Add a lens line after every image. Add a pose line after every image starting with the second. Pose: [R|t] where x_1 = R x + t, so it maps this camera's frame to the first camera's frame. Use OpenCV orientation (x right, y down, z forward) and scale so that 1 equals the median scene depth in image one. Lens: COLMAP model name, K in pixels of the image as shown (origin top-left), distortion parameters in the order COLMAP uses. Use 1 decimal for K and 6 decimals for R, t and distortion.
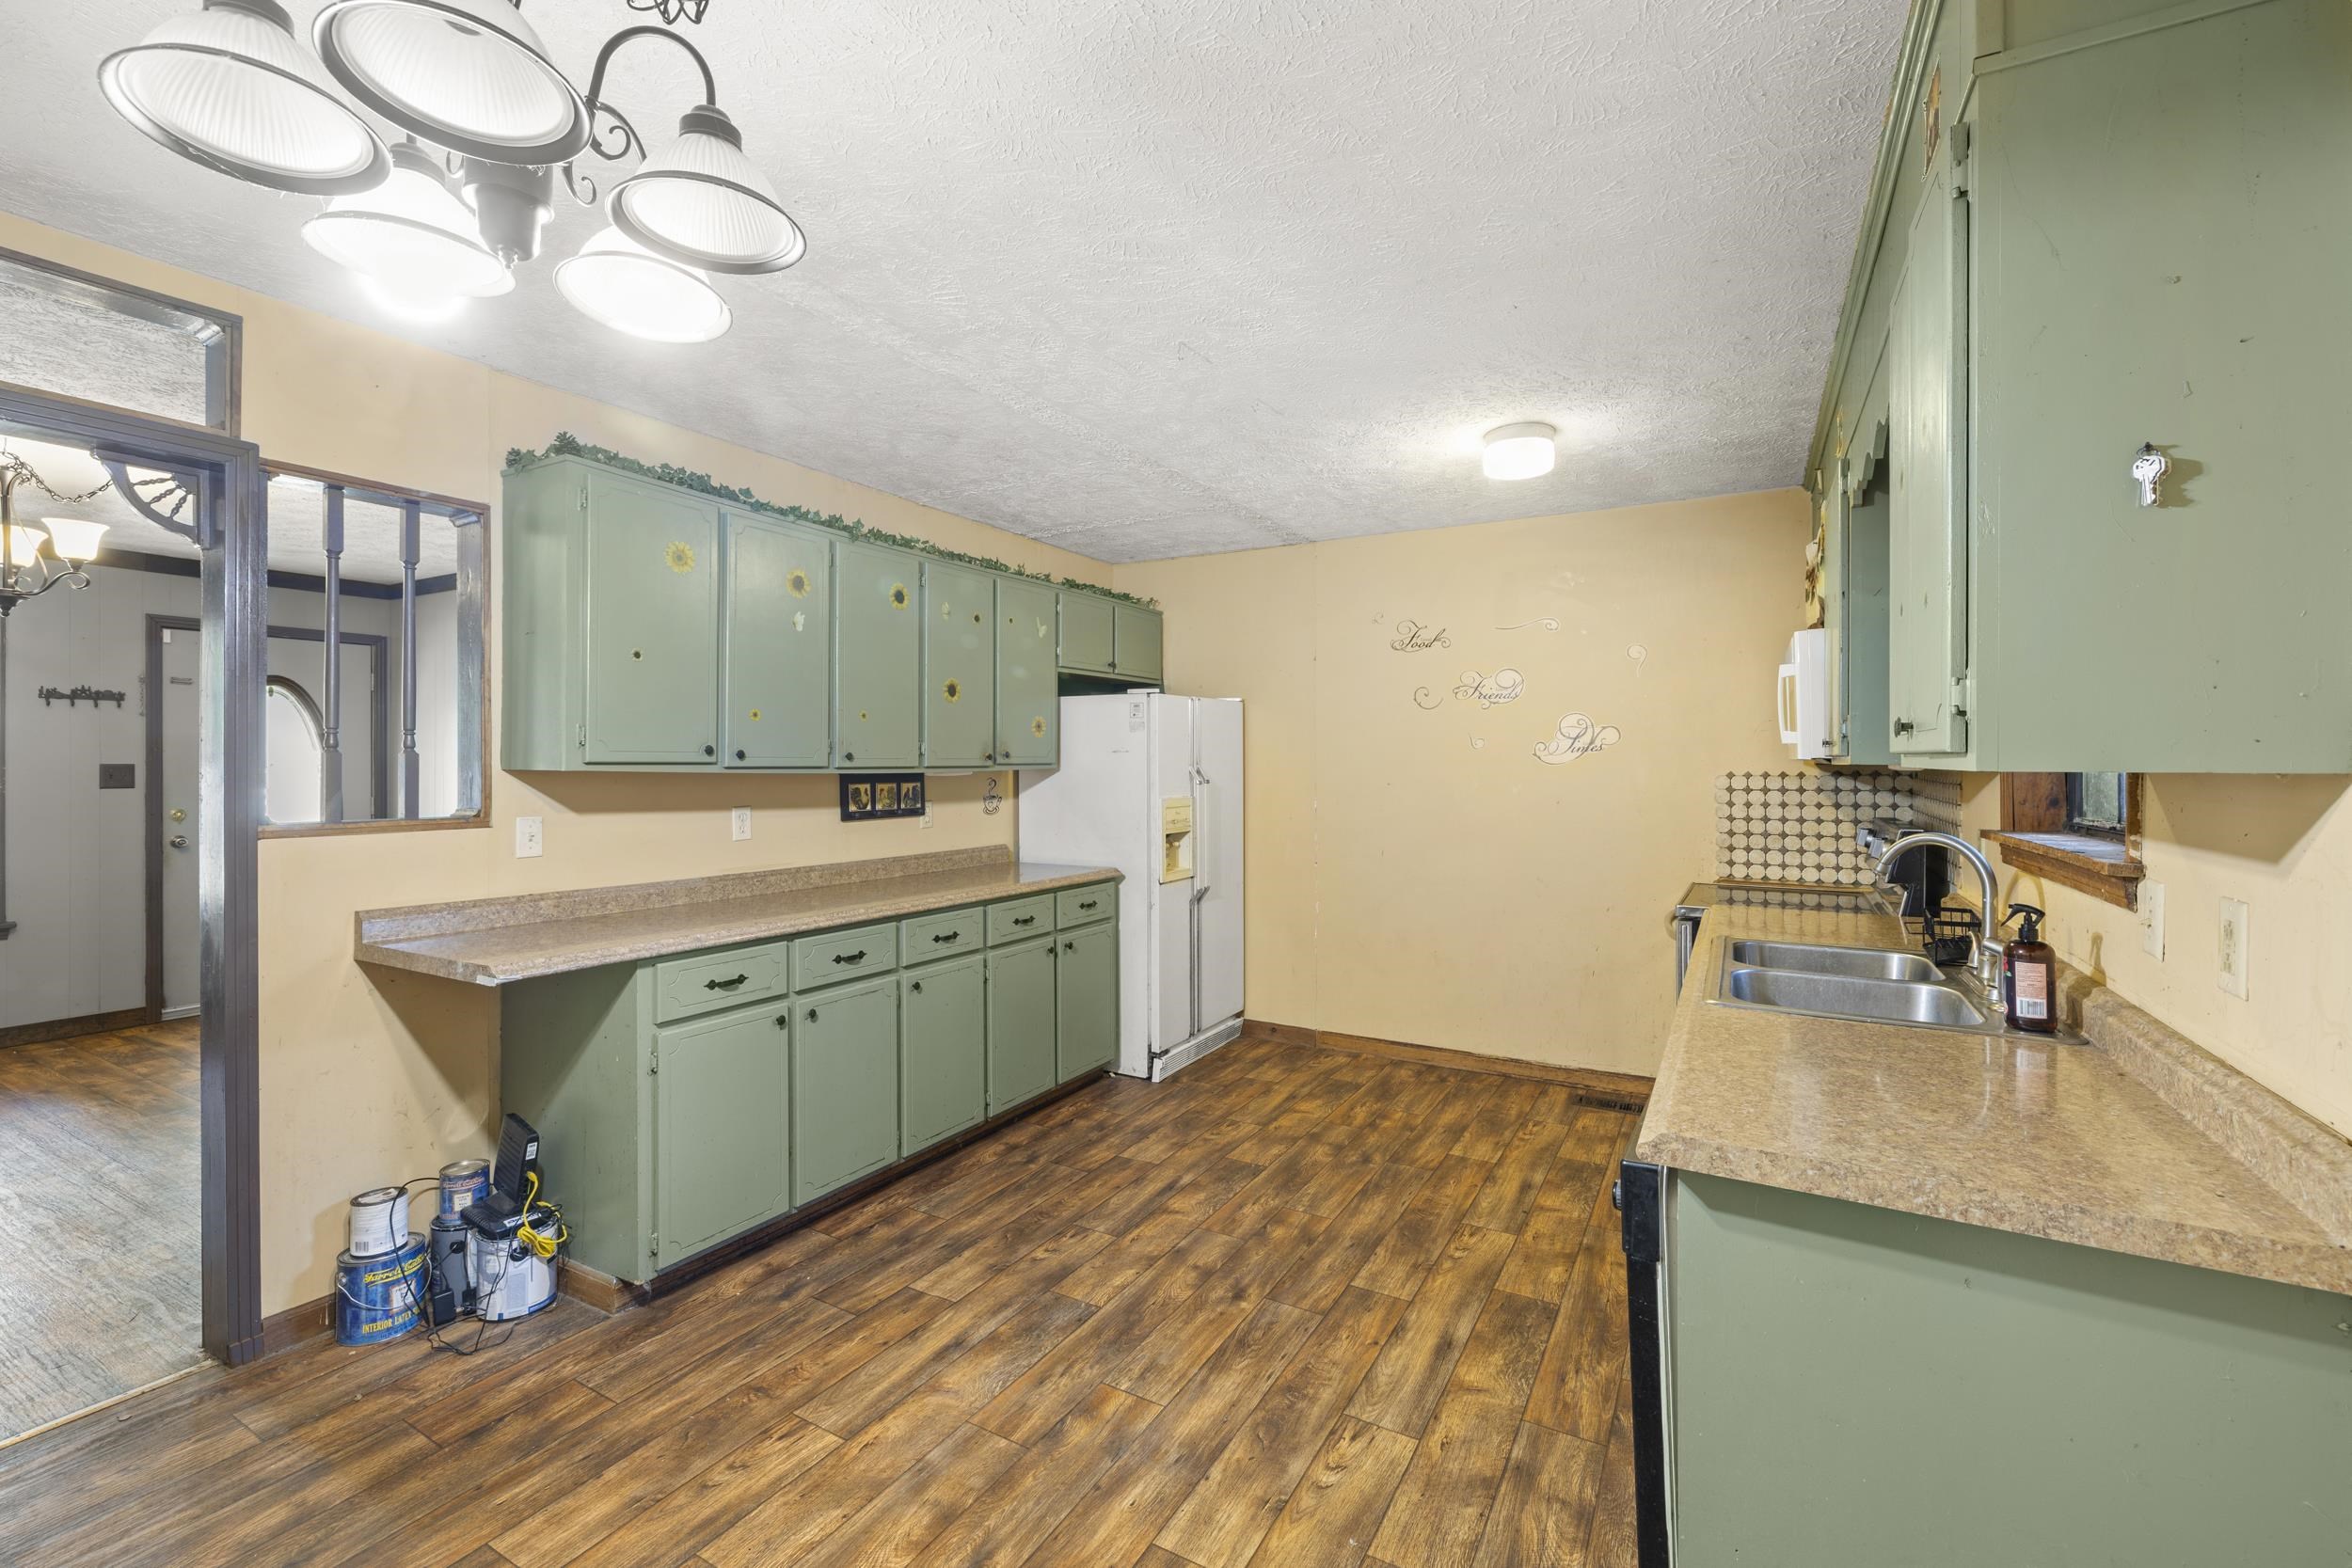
lens RADIAL K [[992.7, 0, 1176.3], [0, 992.7, 764.2], [0, 0, 1]] dist [0.000693, 0.000373]
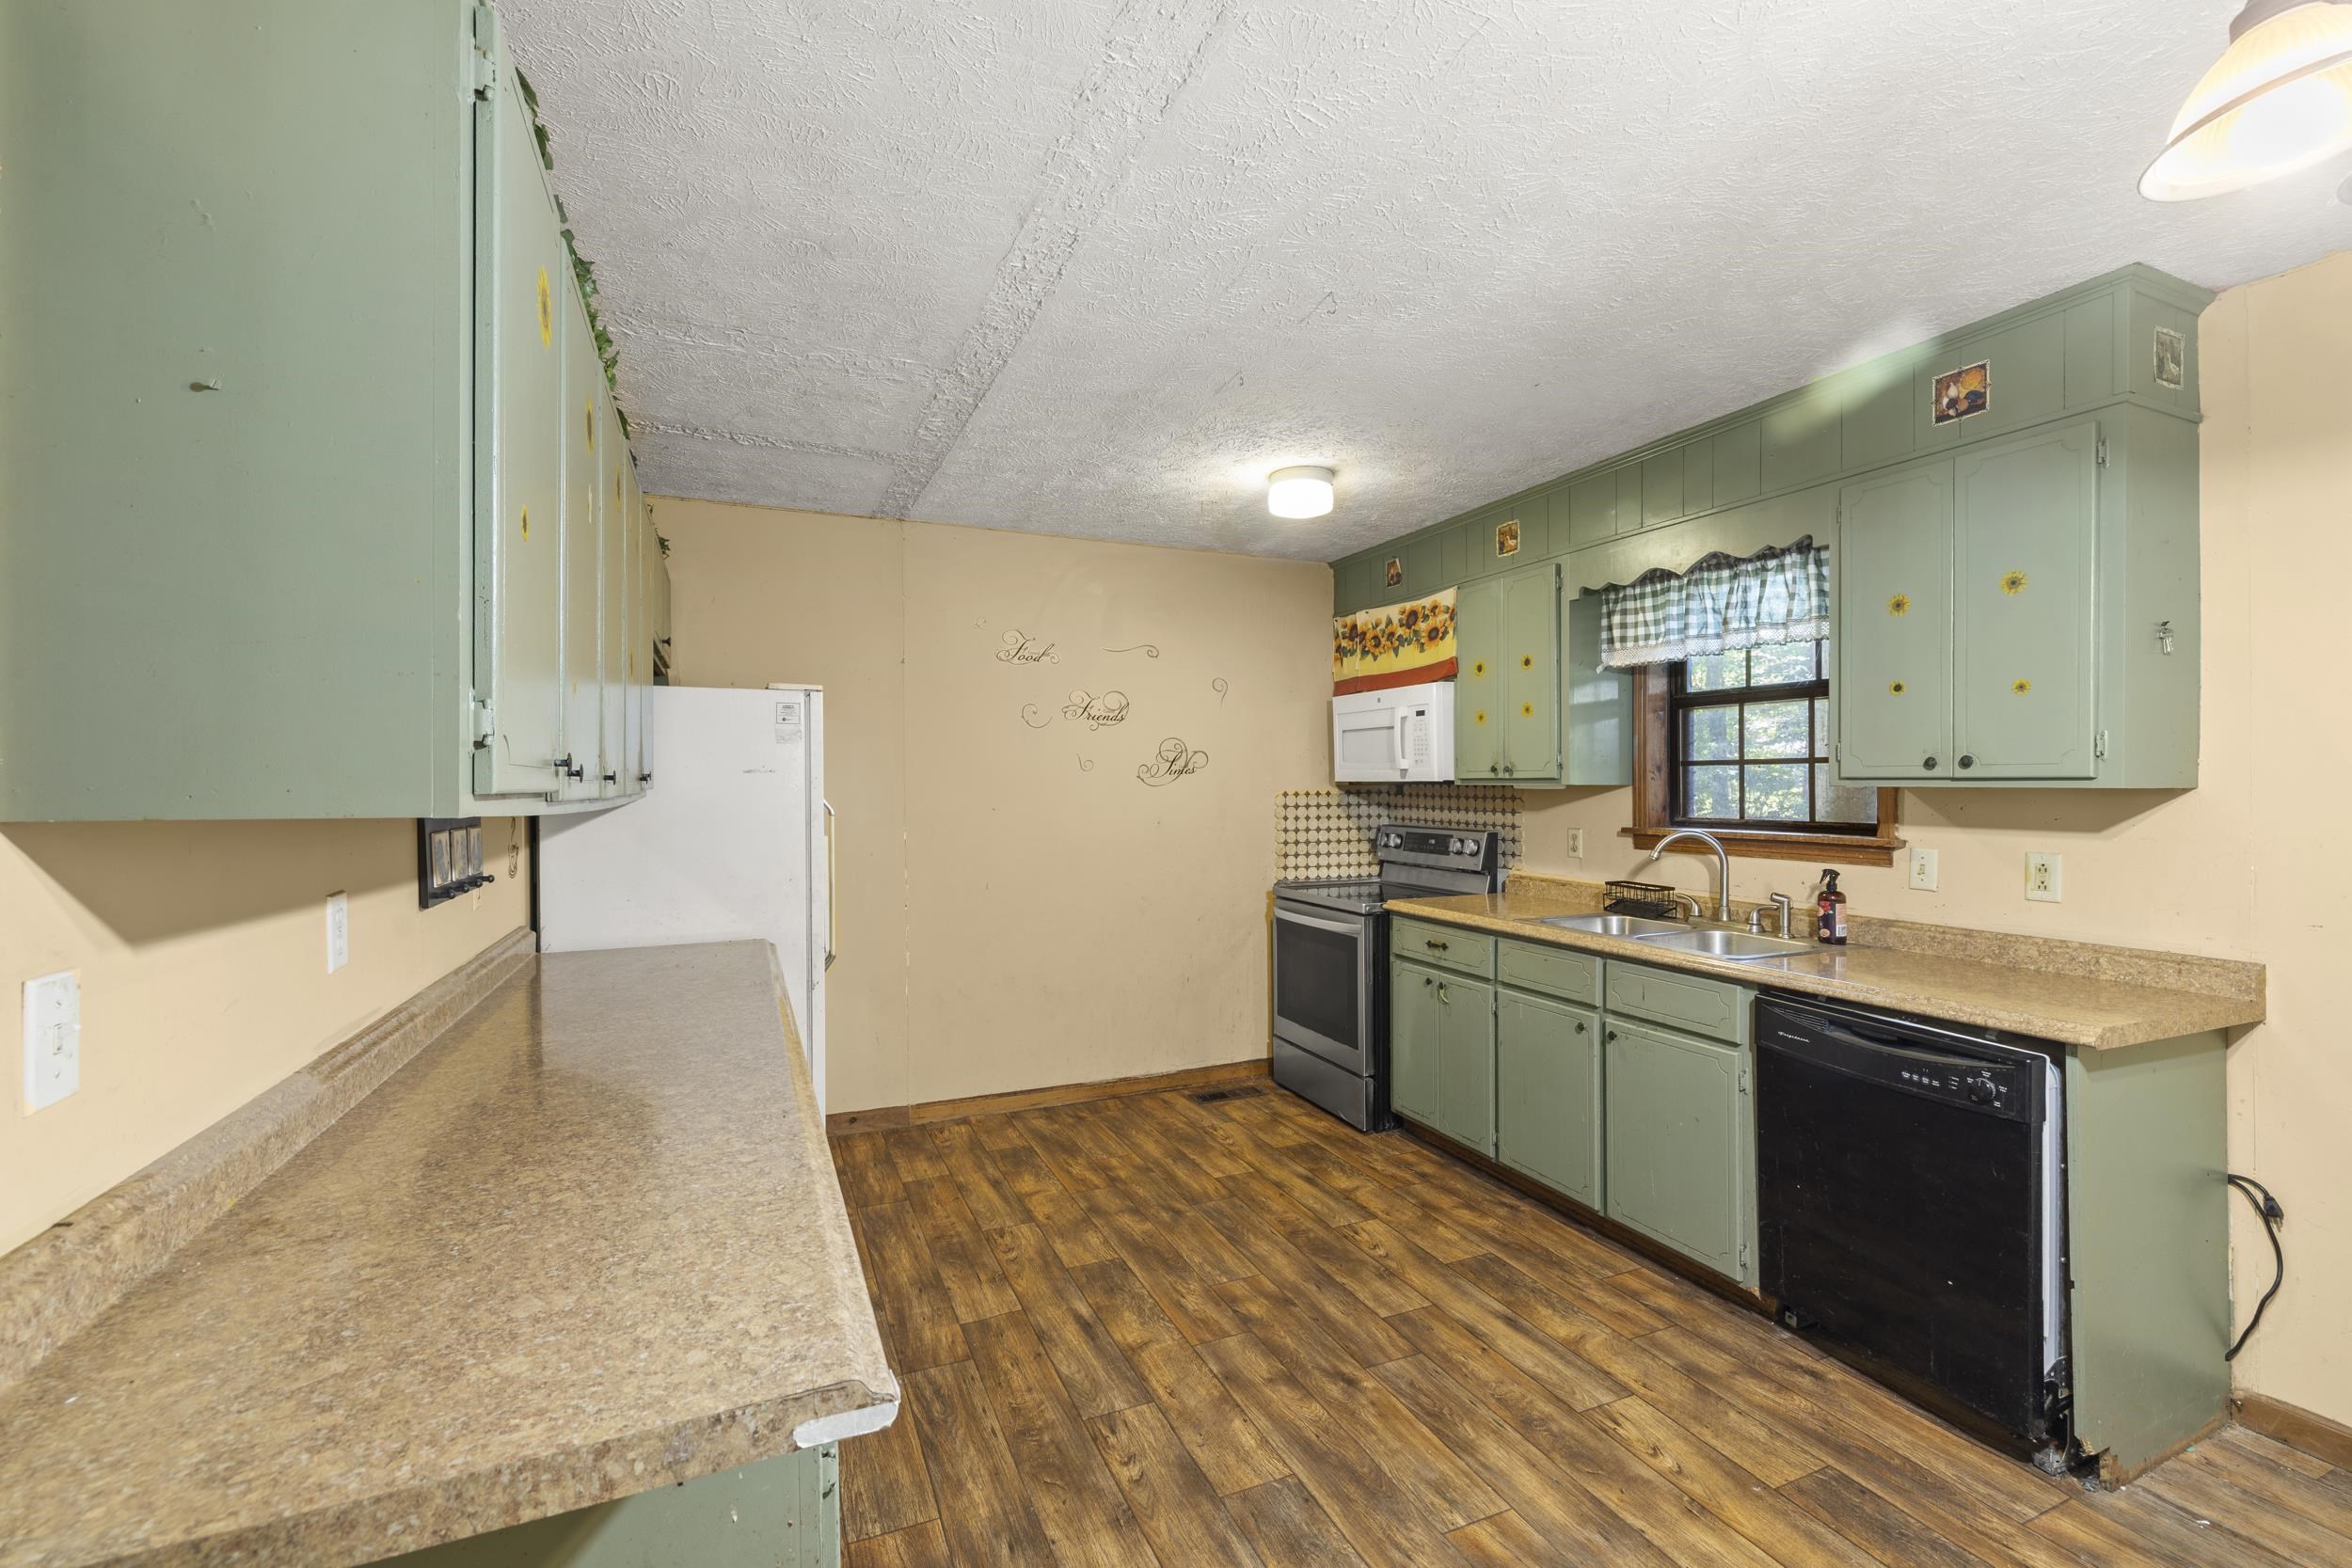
lens RADIAL K [[1006.2, 0, 1182.5], [0, 1006.2, 786.9], [0, 0, 1]] dist [0.000573, 0.000210]
pose [[0.594760, -0.005978, 0.803881, -0.534610], [0.005385, 0.999980, 0.003452, -0.003060], [-0.803885, 0.002276, 0.594780, 0.410895]]
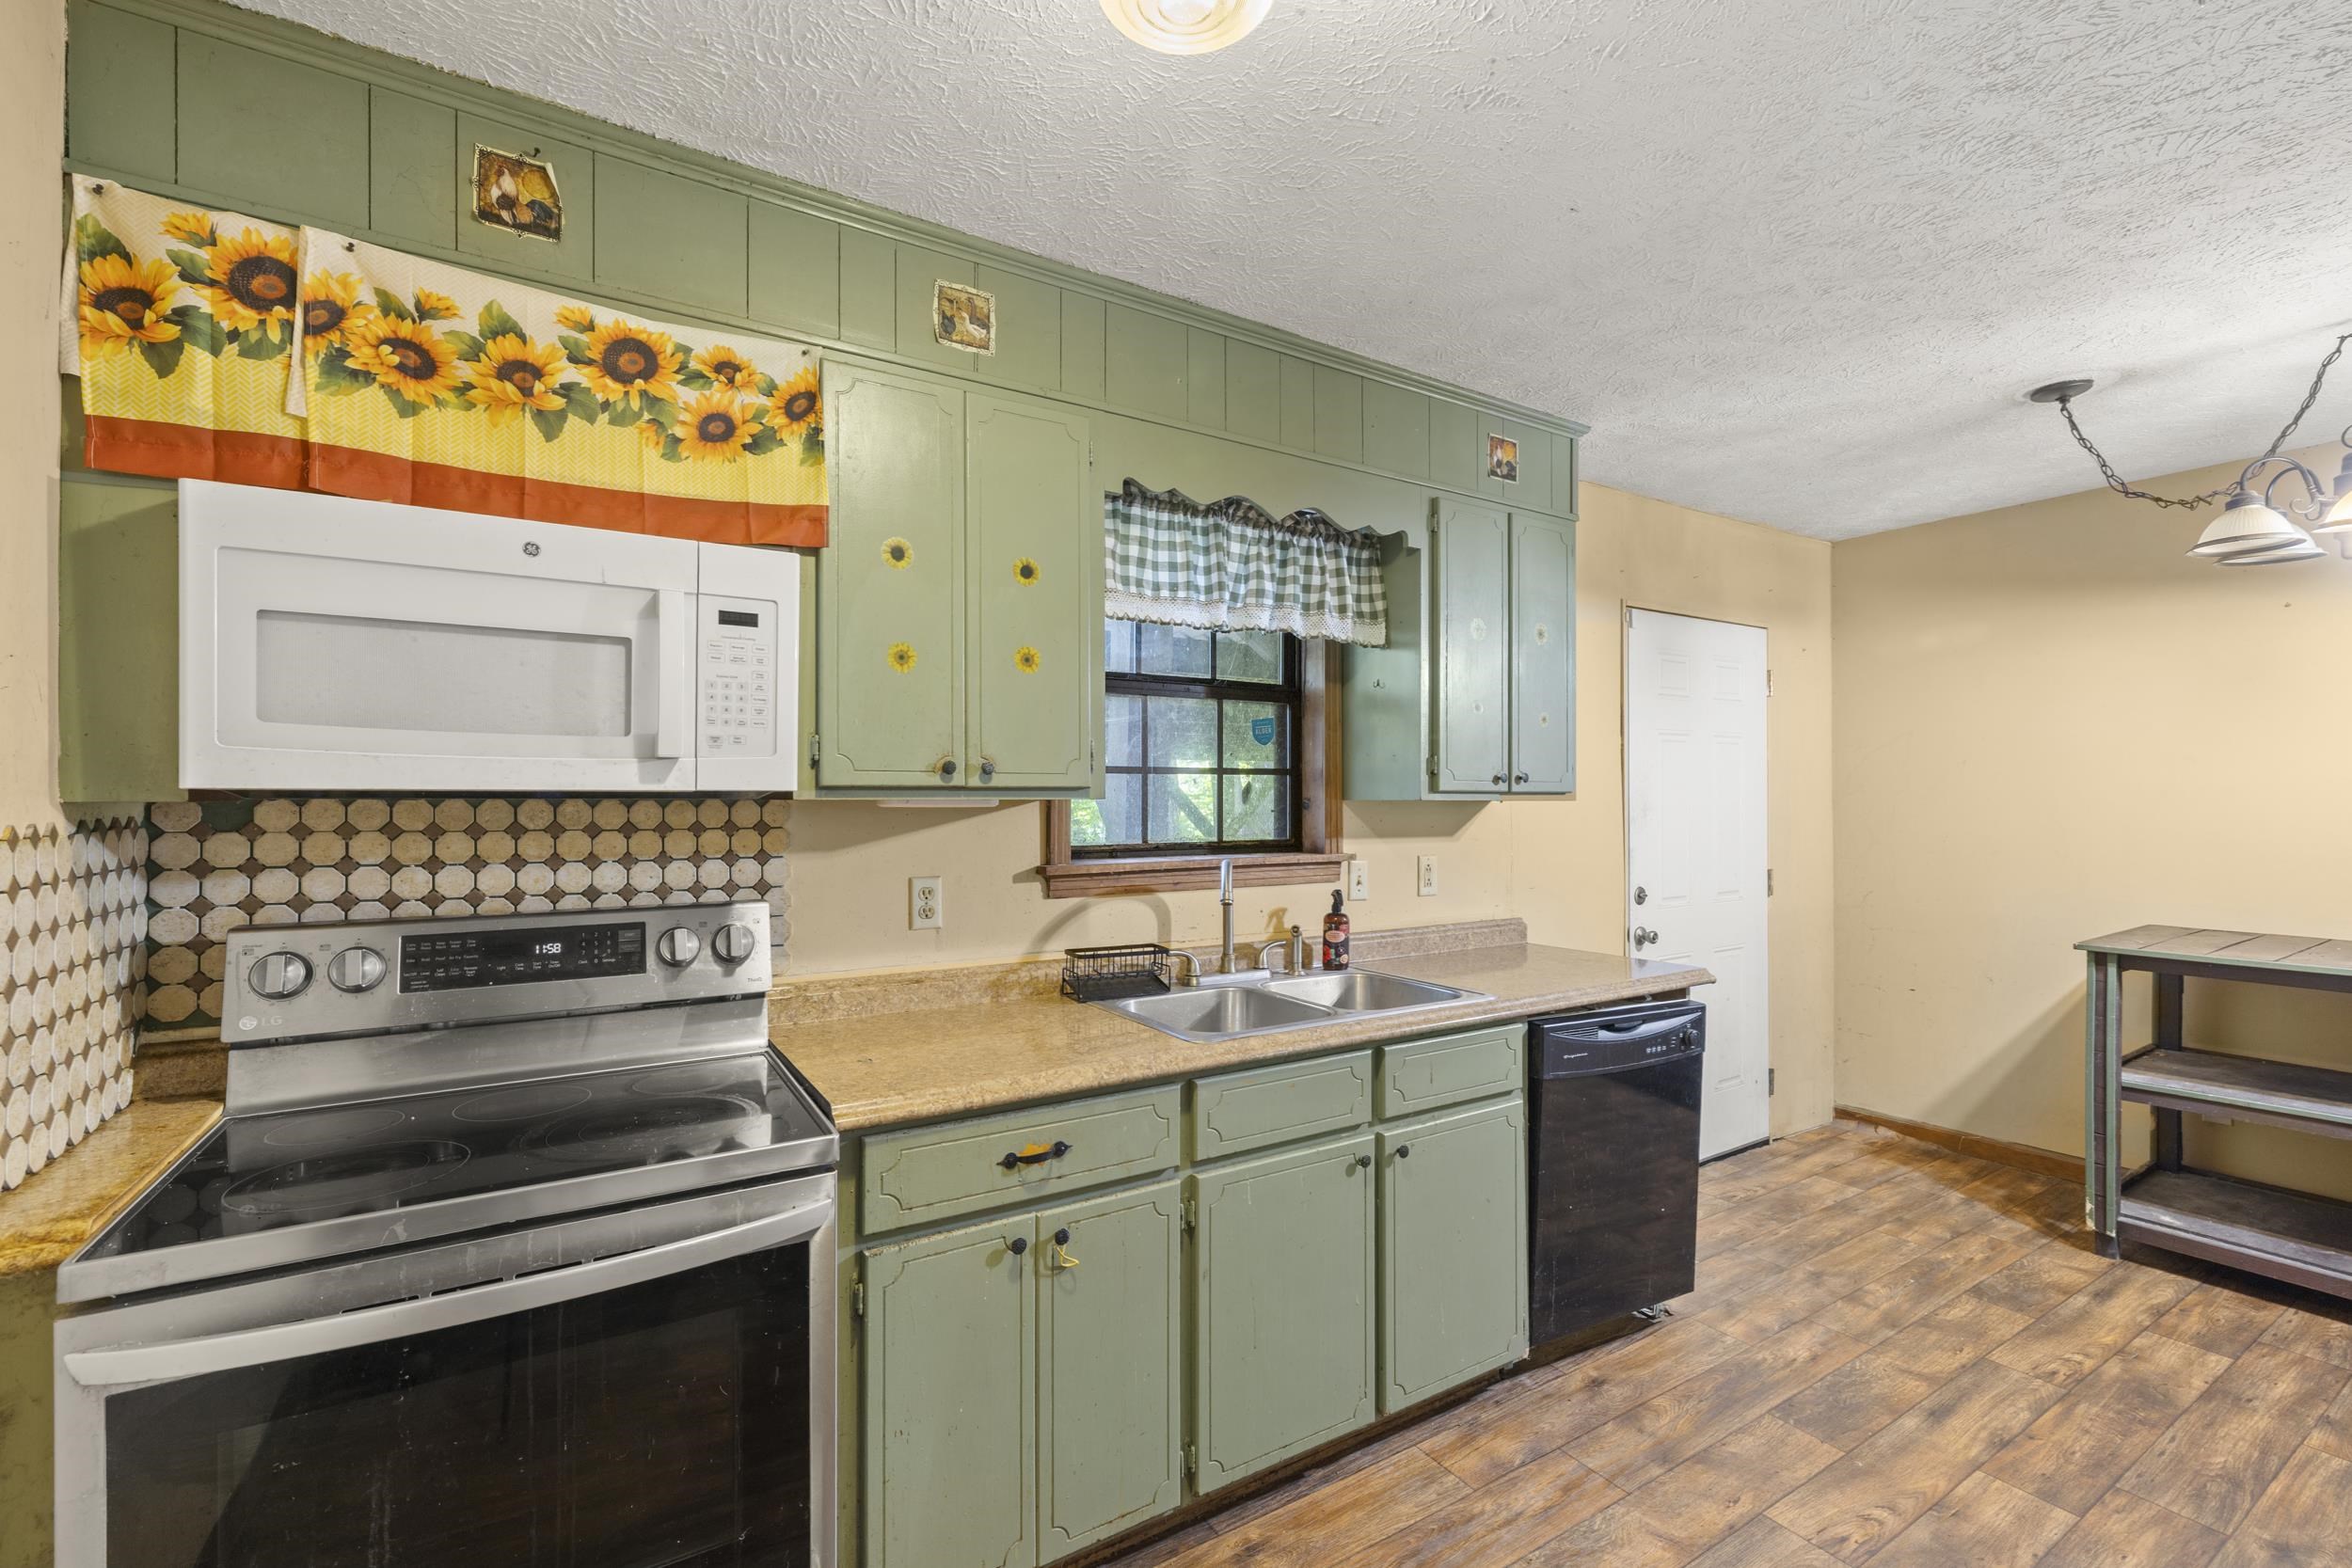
lens RADIAL K [[1024.6, 0, 1180.6], [0, 1024.6, 788.1], [0, 0, 1]] dist [0.001274, 0.000202]
pose [[-0.884332, 0.002540, 0.466852, 0.154367], [-0.000114, 0.999984, -0.005657, -0.002661], [-0.466859, -0.005056, -0.884317, 1.188111]]
